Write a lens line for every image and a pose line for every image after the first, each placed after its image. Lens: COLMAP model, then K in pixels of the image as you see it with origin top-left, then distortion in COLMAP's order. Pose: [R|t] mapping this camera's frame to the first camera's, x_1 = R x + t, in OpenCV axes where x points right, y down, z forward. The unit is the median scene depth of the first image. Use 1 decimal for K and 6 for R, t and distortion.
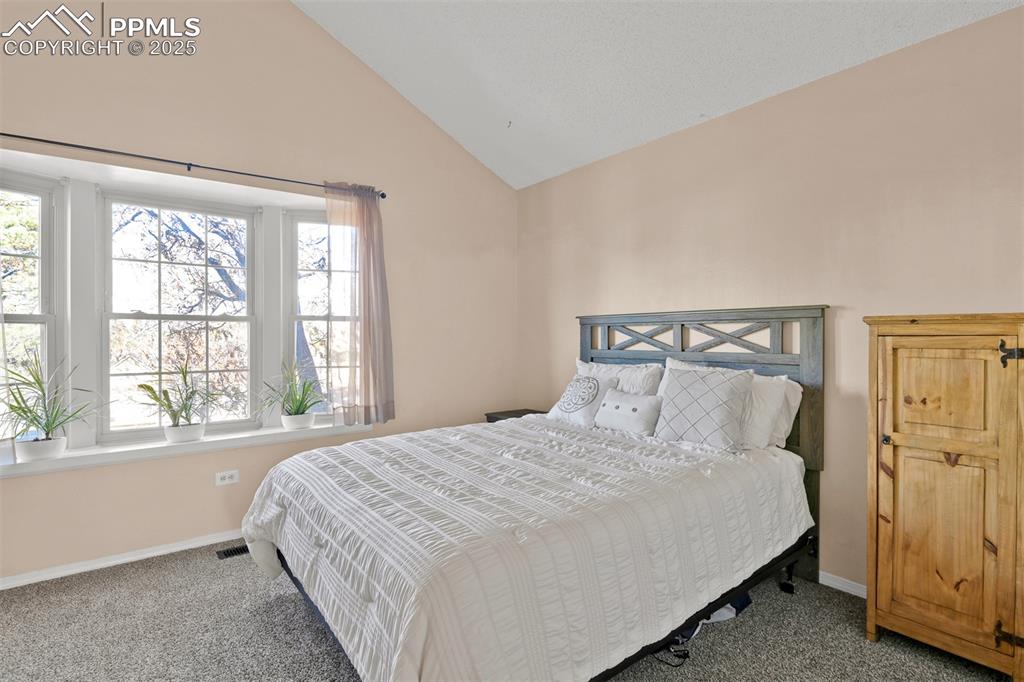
lens RADIAL K [[499.6, 0, 512.9], [0, 499.6, 338.7], [0, 0, 1]] dist [-0.015083, 0.000183]
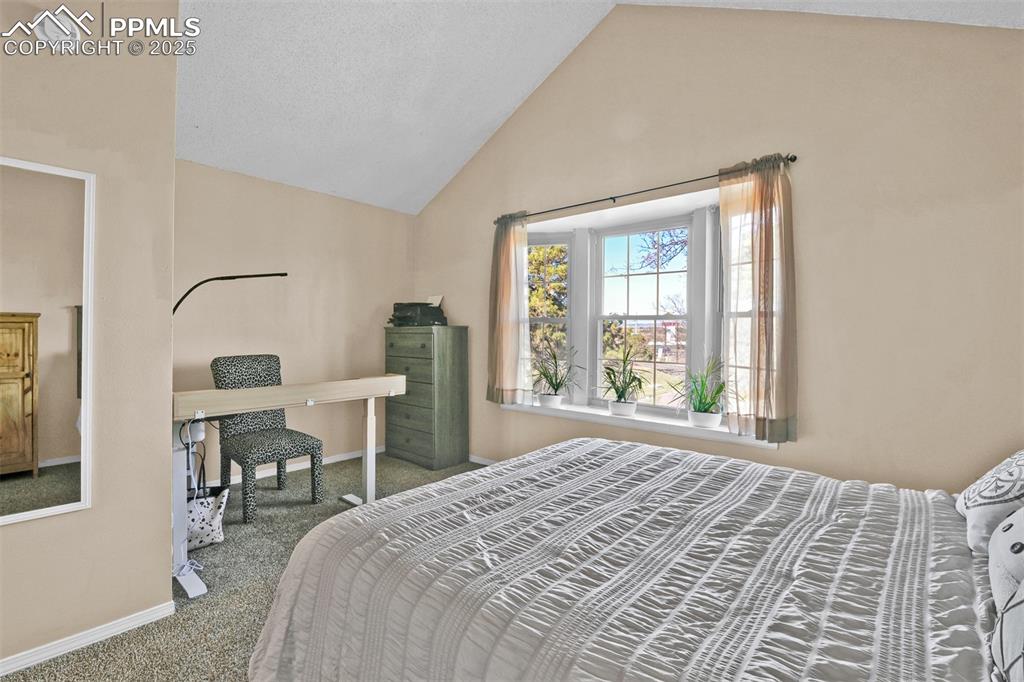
lens RADIAL K [[447.8, 0, 513.2], [0, 447.8, 336.8], [0, 0, 1]] dist [-0.014035, -0.004237]
pose [[0.206888, 0.020294, -0.978154, 0.415360], [-0.011015, 0.999770, 0.018413, -0.012227], [0.978303, 0.006965, 0.207064, 0.497974]]
